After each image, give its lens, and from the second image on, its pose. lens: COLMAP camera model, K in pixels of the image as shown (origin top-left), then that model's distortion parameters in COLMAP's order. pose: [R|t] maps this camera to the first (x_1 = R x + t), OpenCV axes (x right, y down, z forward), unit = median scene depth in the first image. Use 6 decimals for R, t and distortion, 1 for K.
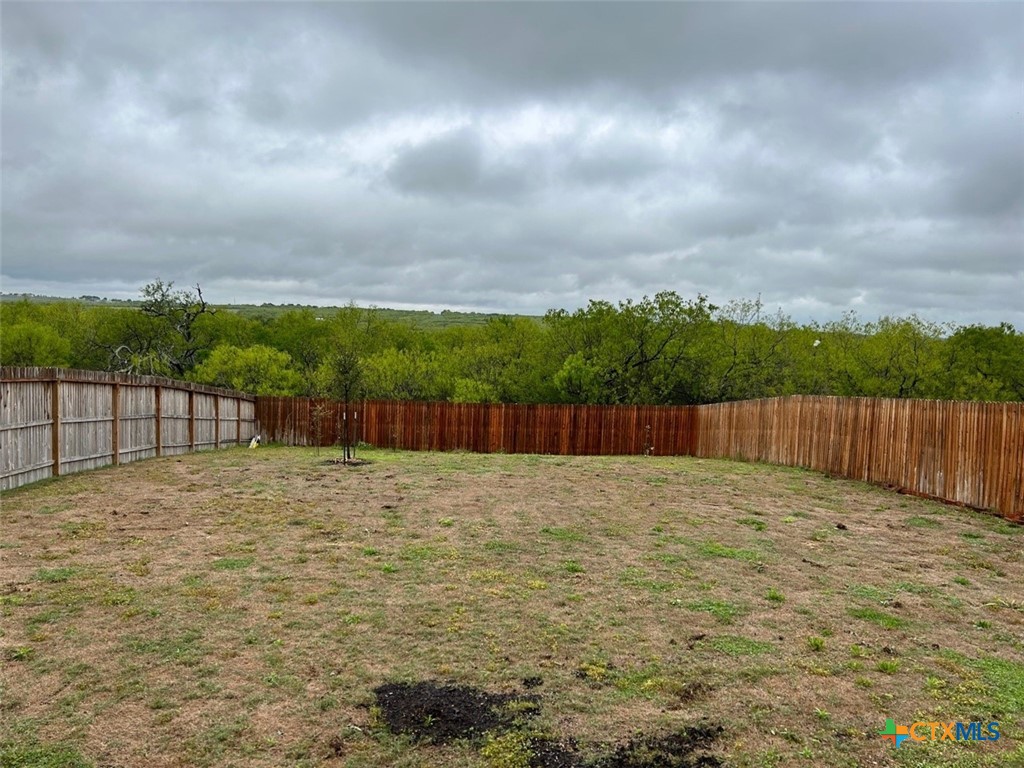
lens RADIAL K [[789.4, 0, 512.0], [0, 789.4, 384.0], [0, 0, 1]] dist [0.179441, 0.001521]
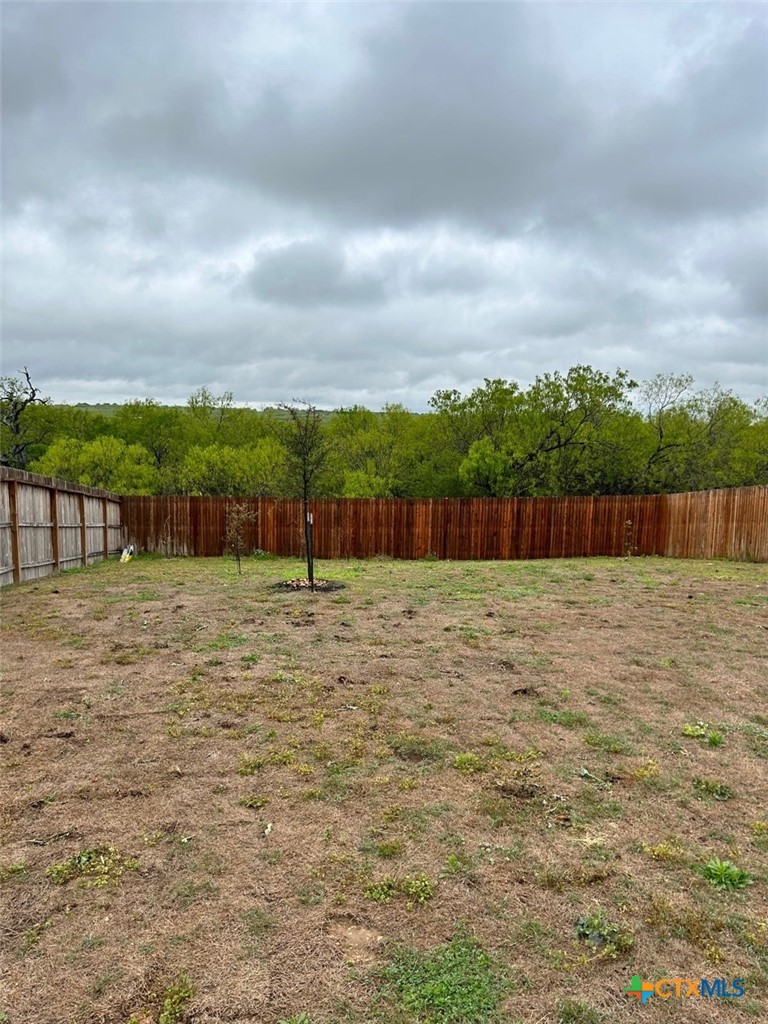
lens RADIAL K [[766.1, 0, 384.0], [0, 766.1, 512.0], [0, 0, 1]] dist [0.000927, -0.002257]
pose [[0.997557, -0.025646, 0.064987, -0.109853], [0.023061, 0.998924, 0.040226, 0.006424], [-0.065948, -0.038629, 0.997075, 0.225173]]
